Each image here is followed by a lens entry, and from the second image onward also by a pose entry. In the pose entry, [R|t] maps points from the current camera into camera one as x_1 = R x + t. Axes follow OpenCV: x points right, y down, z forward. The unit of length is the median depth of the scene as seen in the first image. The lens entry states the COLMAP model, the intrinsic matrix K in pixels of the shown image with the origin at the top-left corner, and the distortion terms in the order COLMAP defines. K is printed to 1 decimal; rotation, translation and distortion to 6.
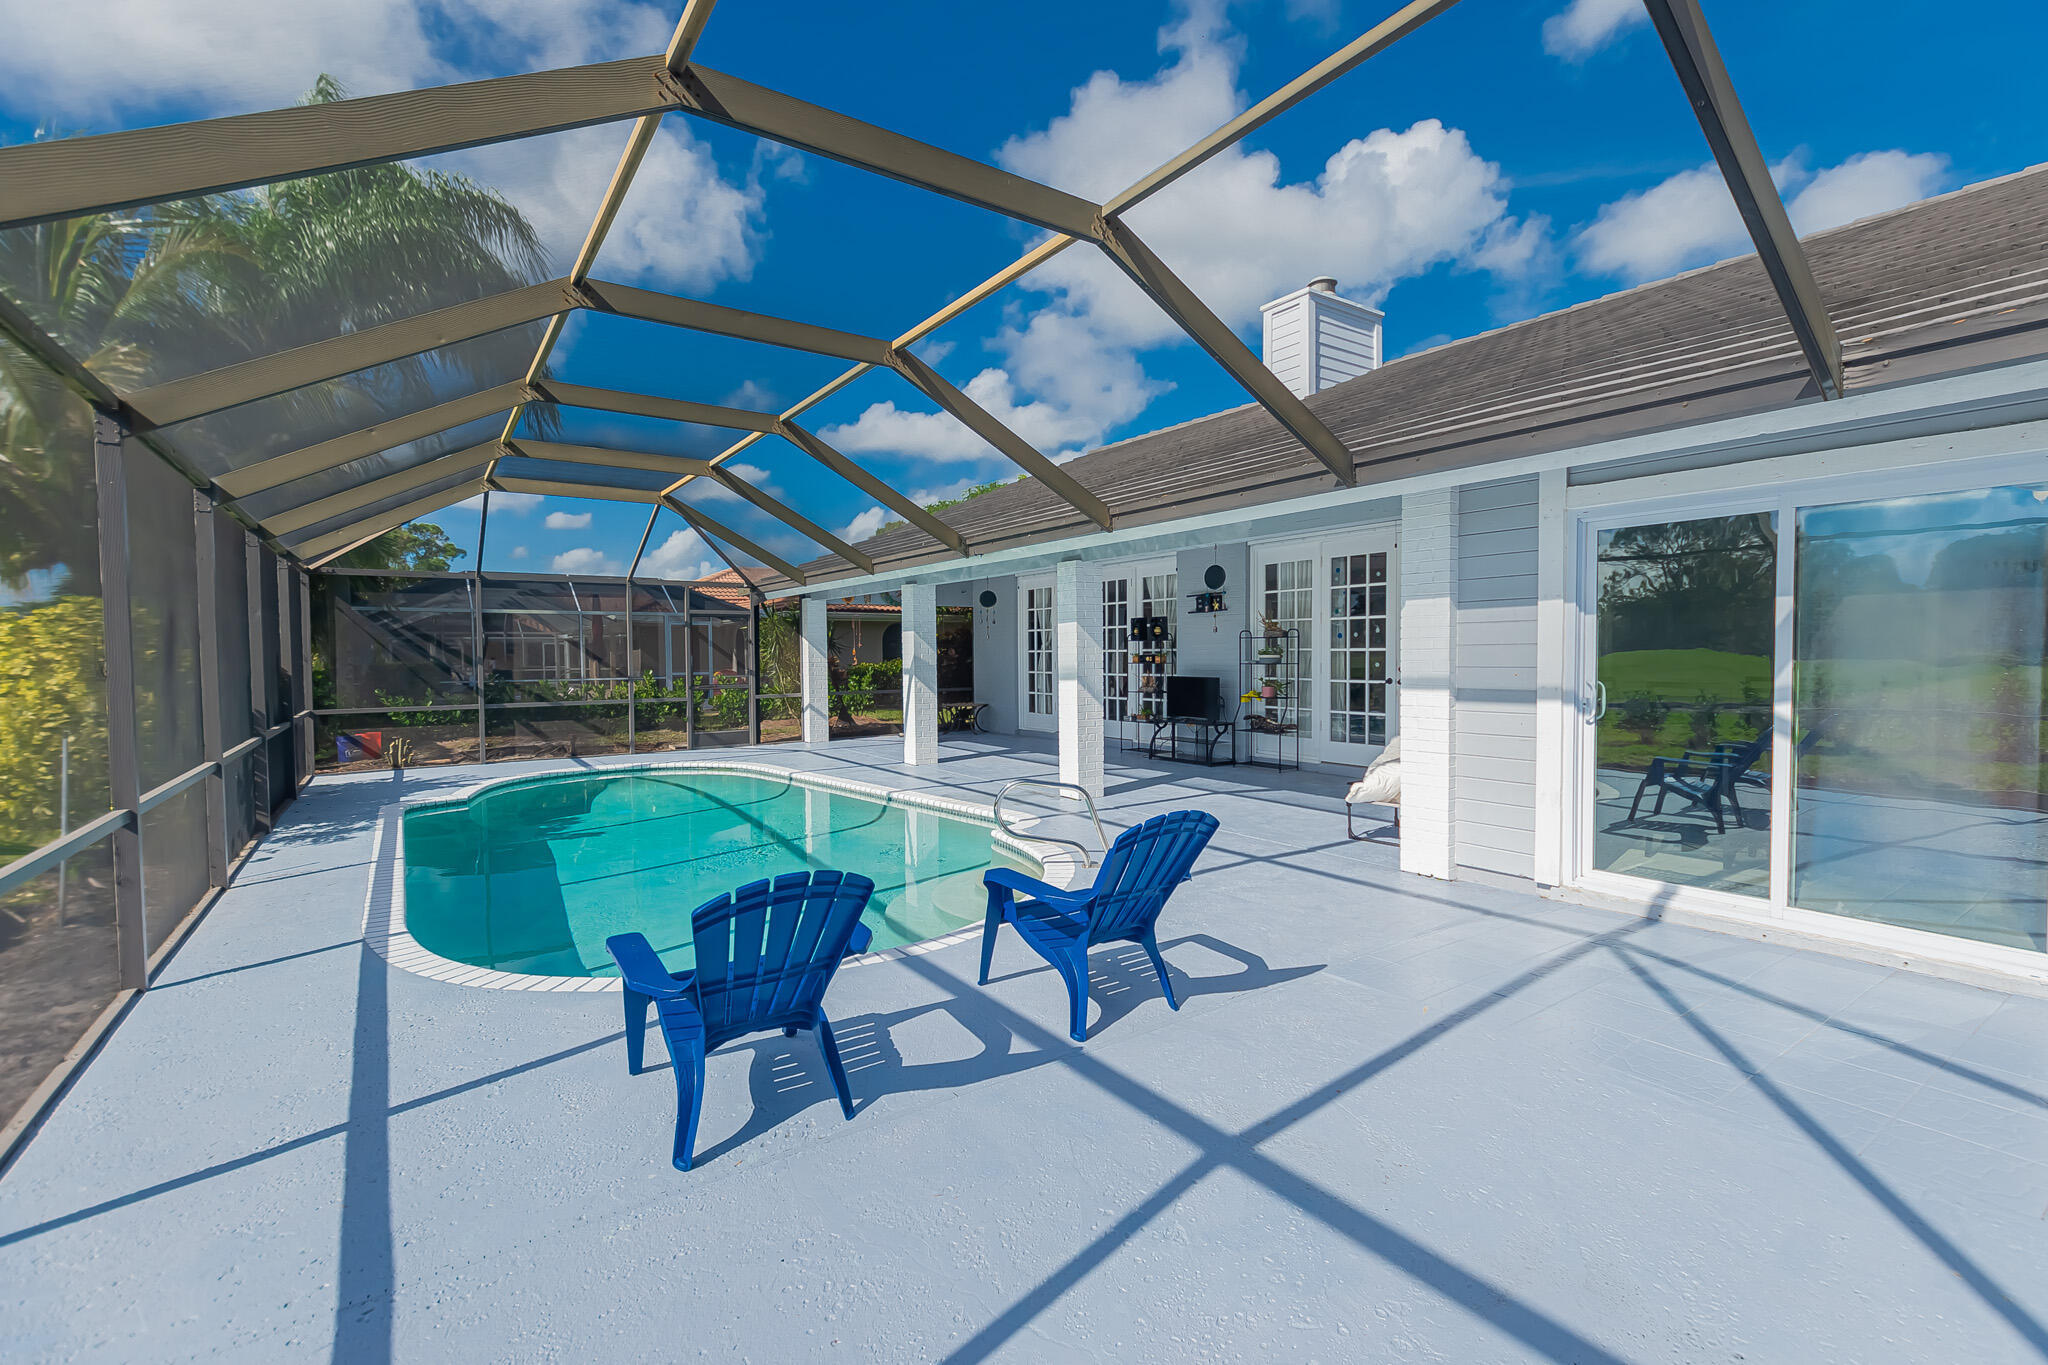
lens RADIAL K [[904.0, 0, 1035.8], [0, 904.0, 684.4], [0, 0, 1]] dist [-0.000590, -0.000067]
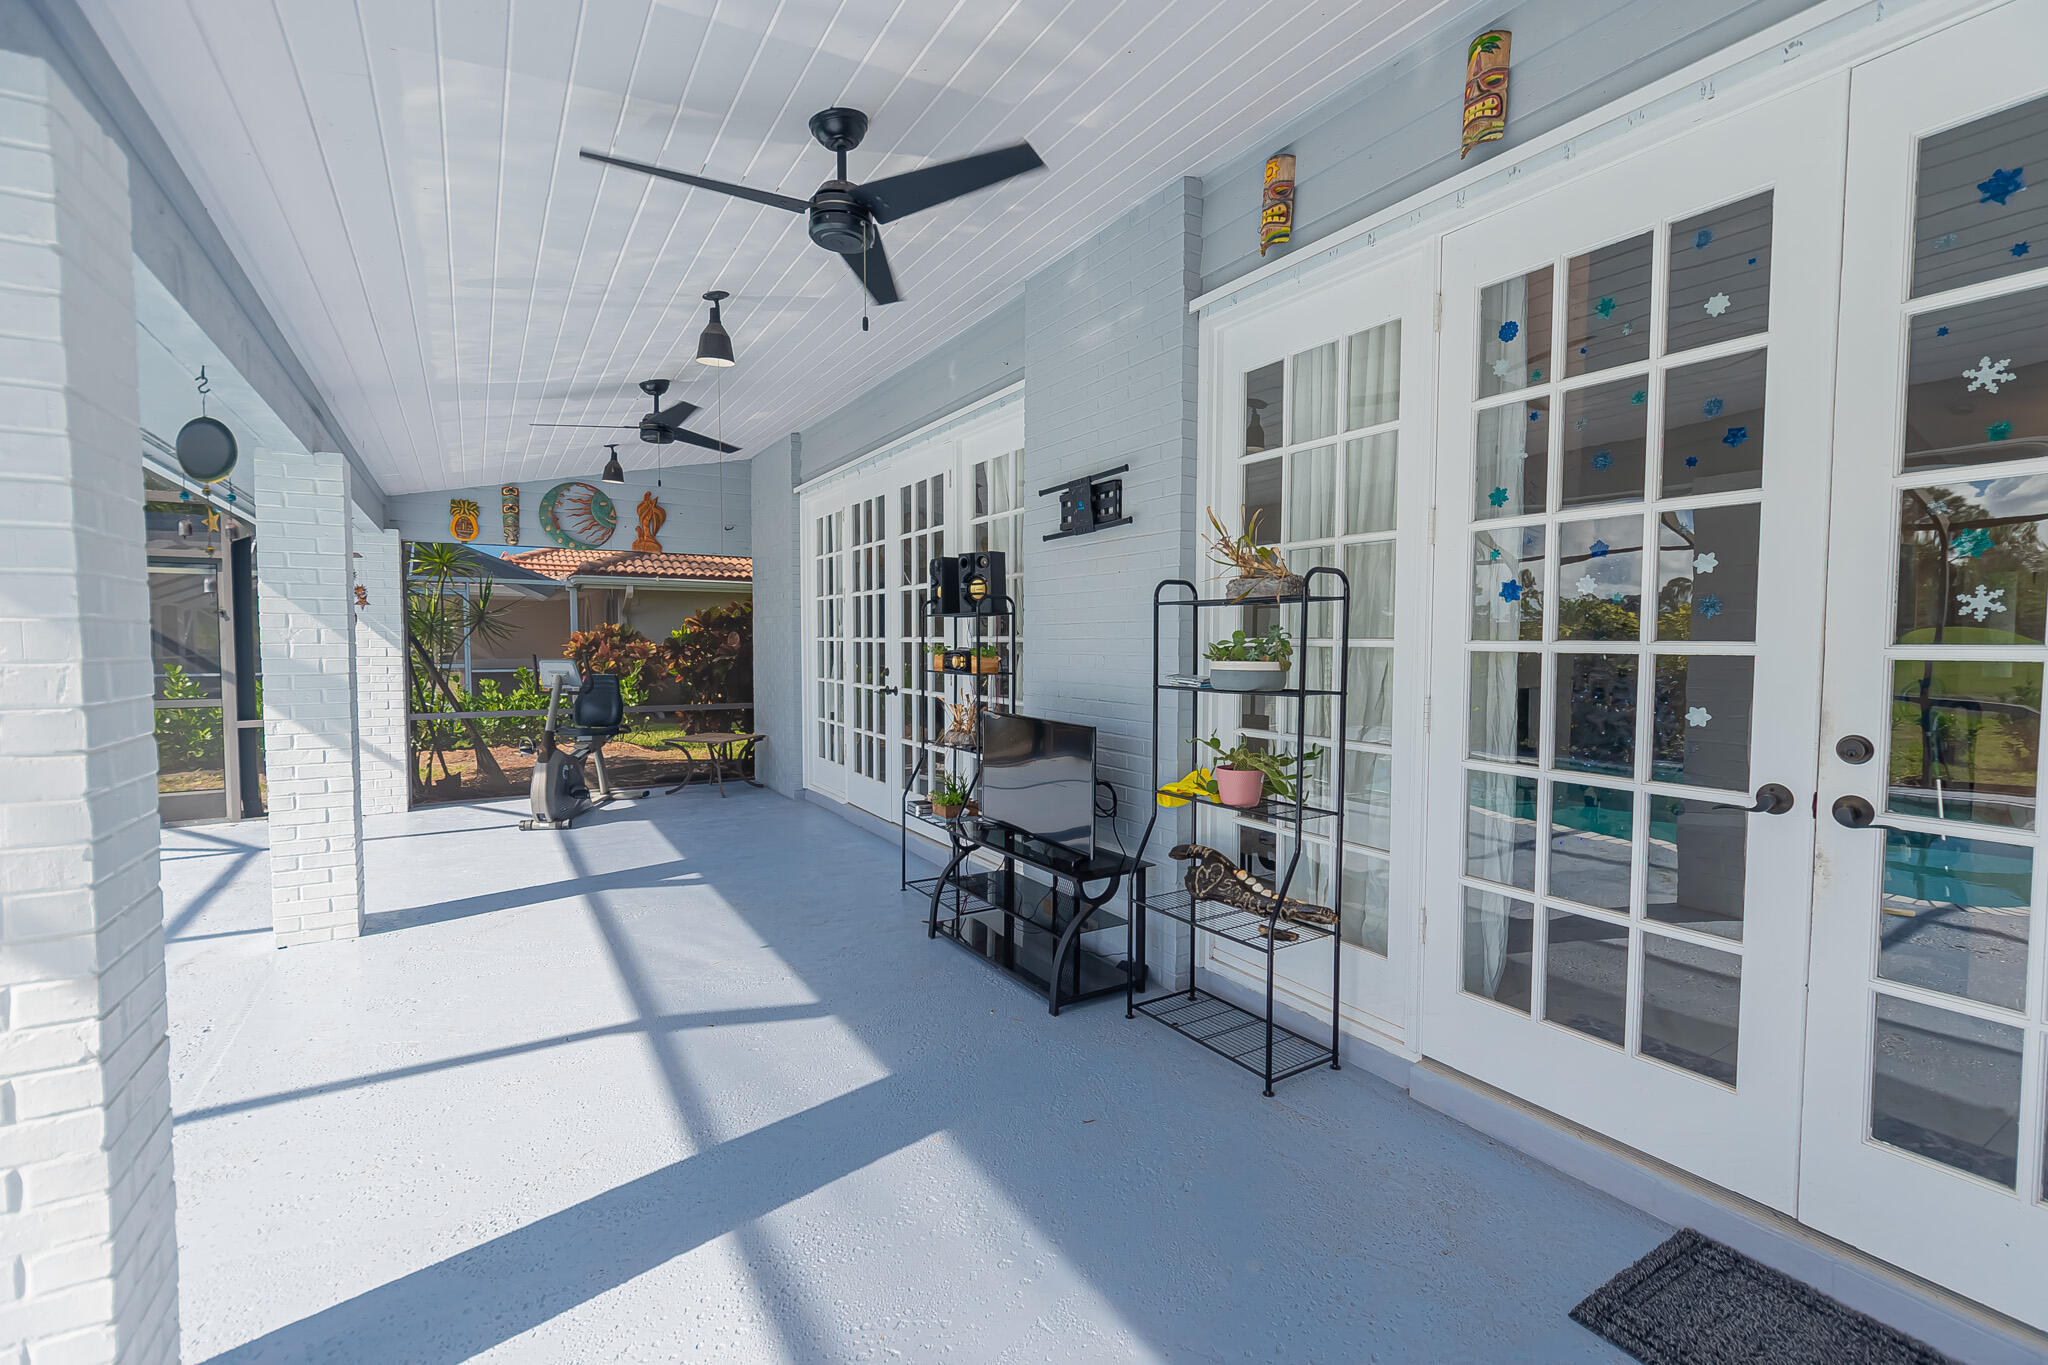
lens RADIAL K [[904.0, 0, 1035.8], [0, 904.0, 684.4], [0, 0, 1]] dist [-0.000590, -0.000067]
pose [[0.998303, 0.014820, -0.056310, 0.203653], [-0.013956, 0.999779, 0.015719, -0.028094], [0.056531, -0.014907, 0.998290, 0.691118]]
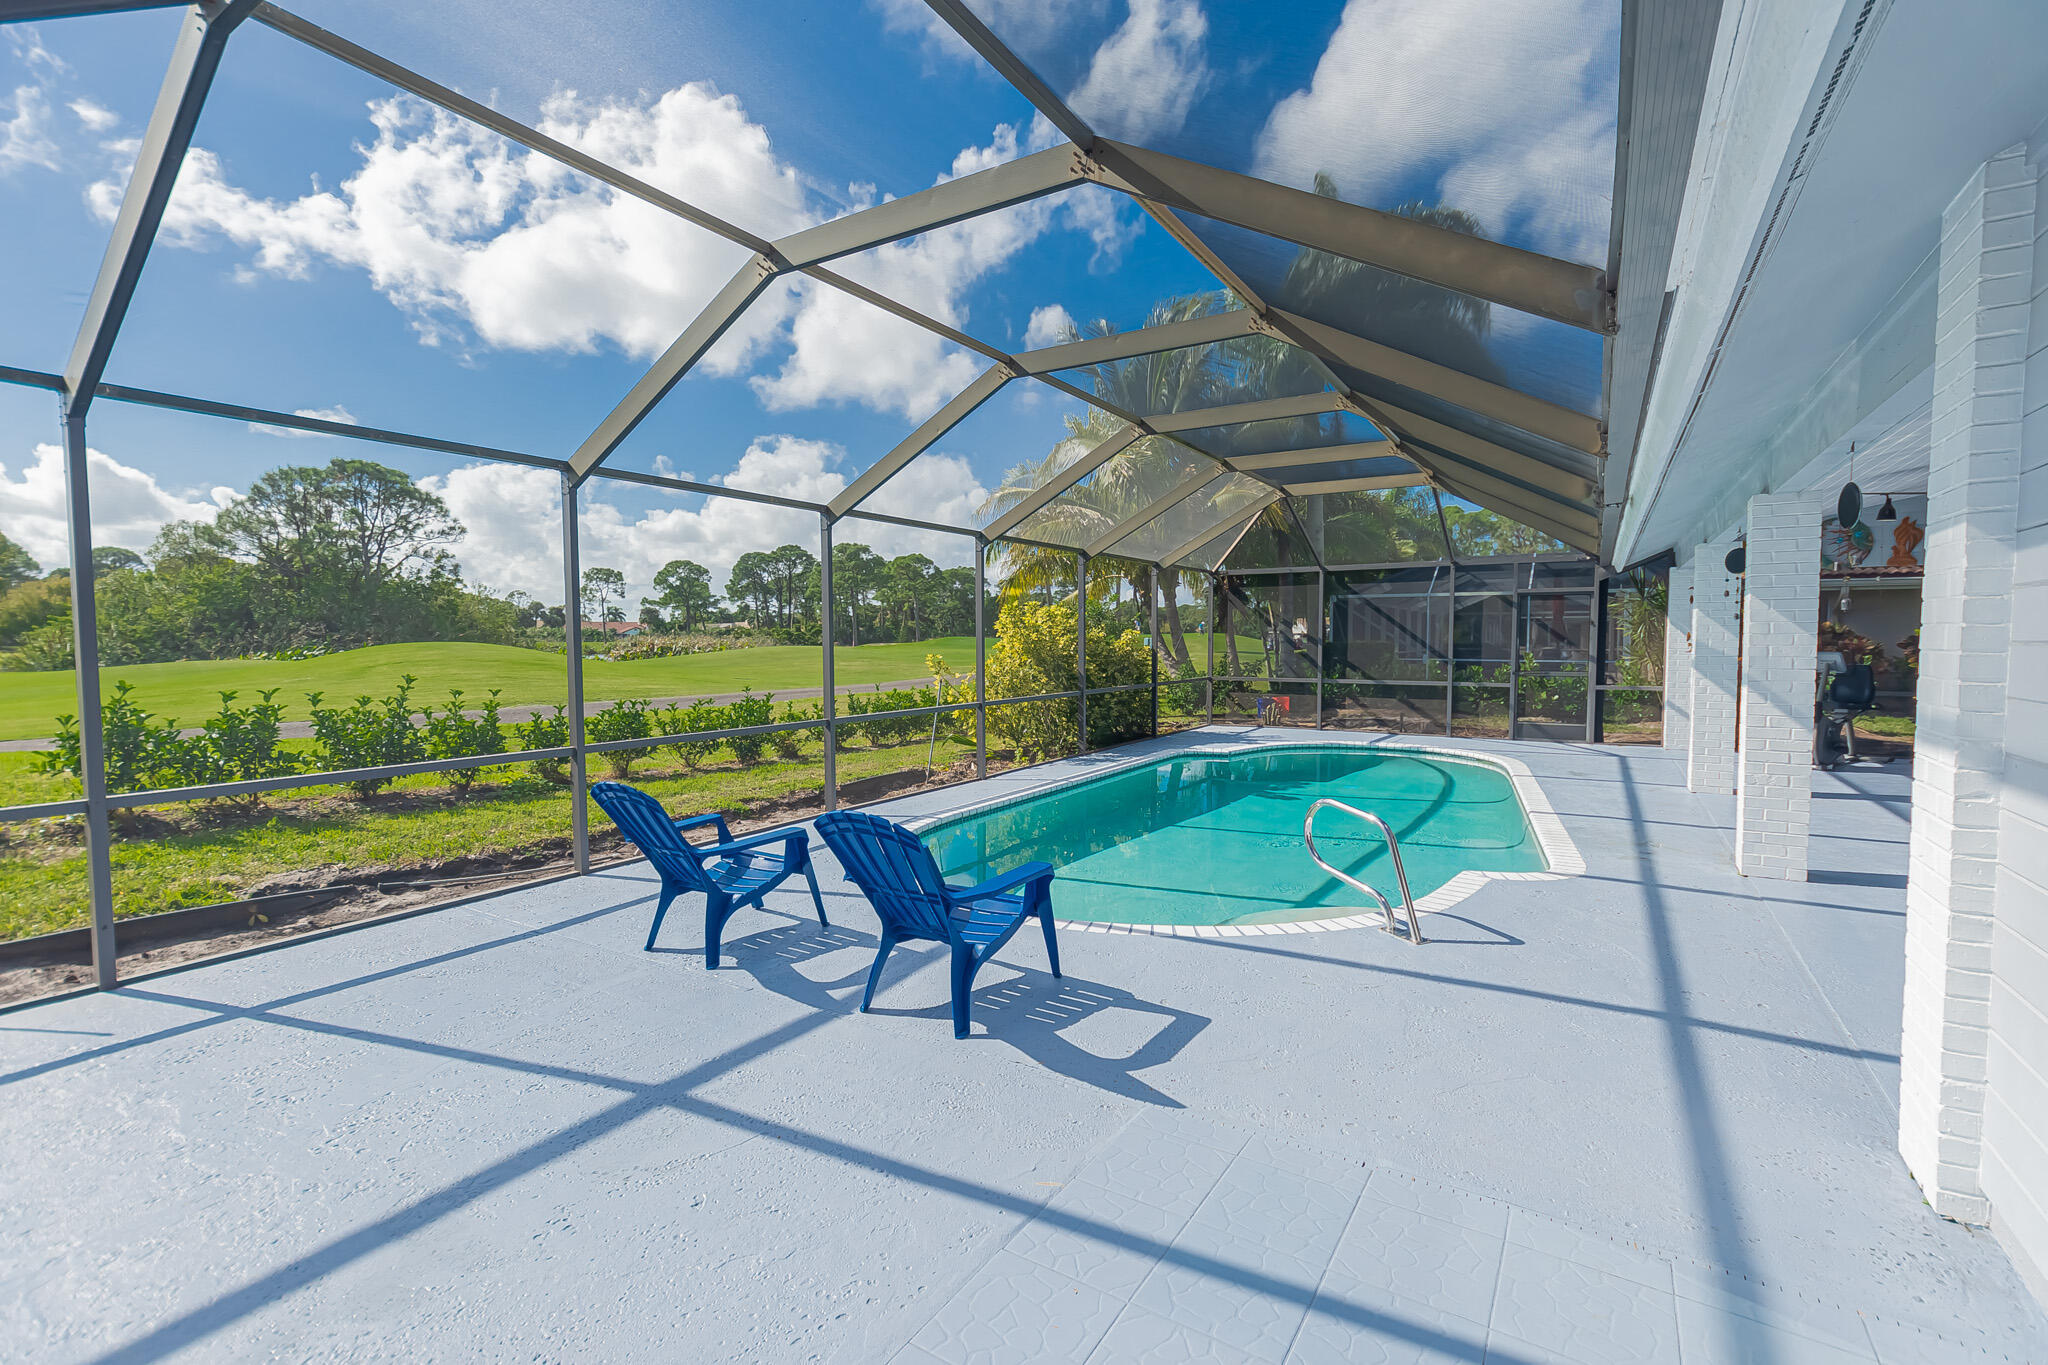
lens RADIAL K [[904.0, 0, 1035.8], [0, 904.0, 684.4], [0, 0, 1]] dist [-0.000590, -0.000067]
pose [[0.395722, 0.057577, -0.916564, 0.342124], [-0.033849, 0.998269, 0.048096, -0.015564], [0.917747, 0.011992, 0.396986, 0.238242]]
